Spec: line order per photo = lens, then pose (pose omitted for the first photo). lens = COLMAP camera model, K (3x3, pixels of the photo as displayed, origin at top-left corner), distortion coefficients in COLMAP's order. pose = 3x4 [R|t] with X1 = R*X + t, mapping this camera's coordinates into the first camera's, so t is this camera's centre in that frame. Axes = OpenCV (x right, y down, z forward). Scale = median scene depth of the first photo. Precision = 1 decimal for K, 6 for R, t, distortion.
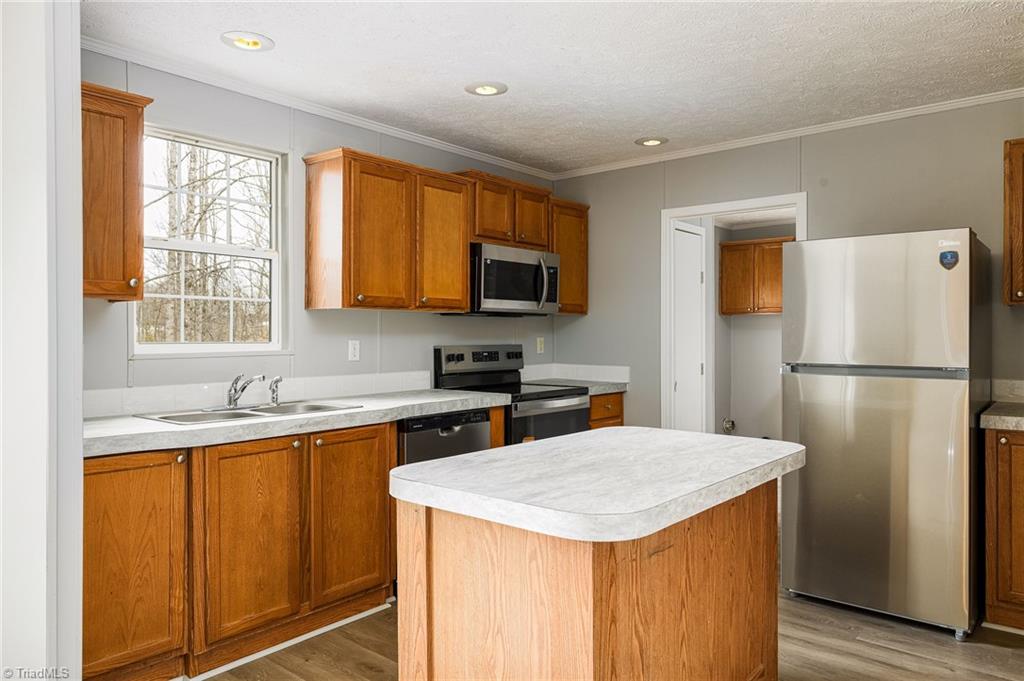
lens RADIAL K [[707.2, 0, 510.3], [0, 707.2, 335.5], [0, 0, 1]] dist [0.000304, -0.005555]
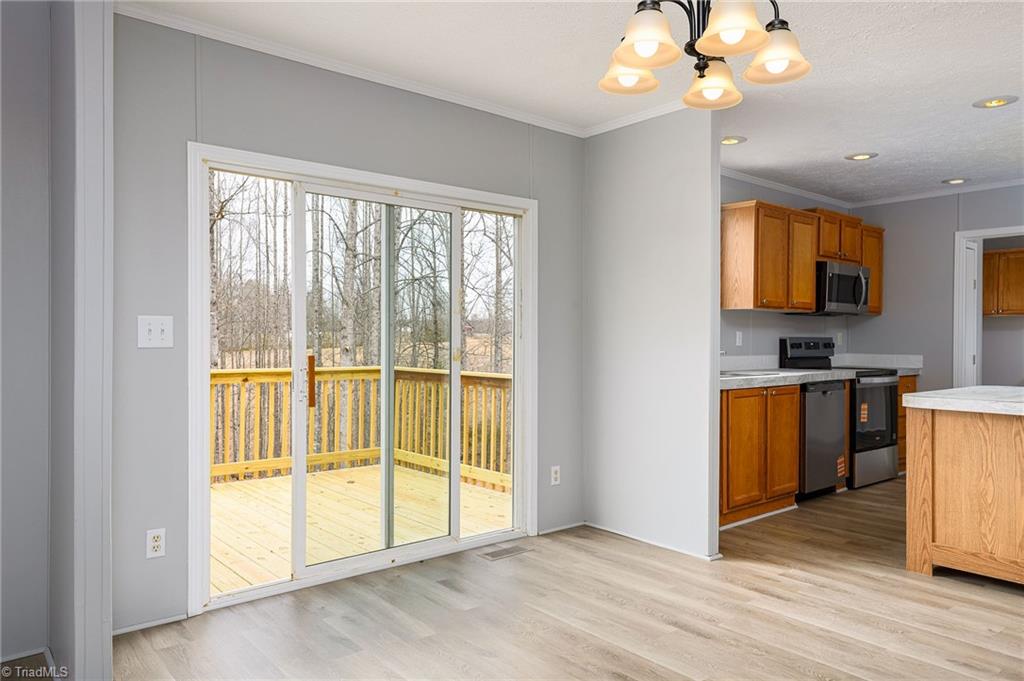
lens RADIAL K [[707.2, 0, 512.4], [0, 707.2, 343.6], [0, 0, 1]] dist [0.000304, -0.005555]
pose [[0.983104, 0.007161, -0.182906, -0.367846], [-0.006460, 0.999969, 0.004429, 0.025069], [0.182932, -0.003172, 0.983121, -0.434217]]
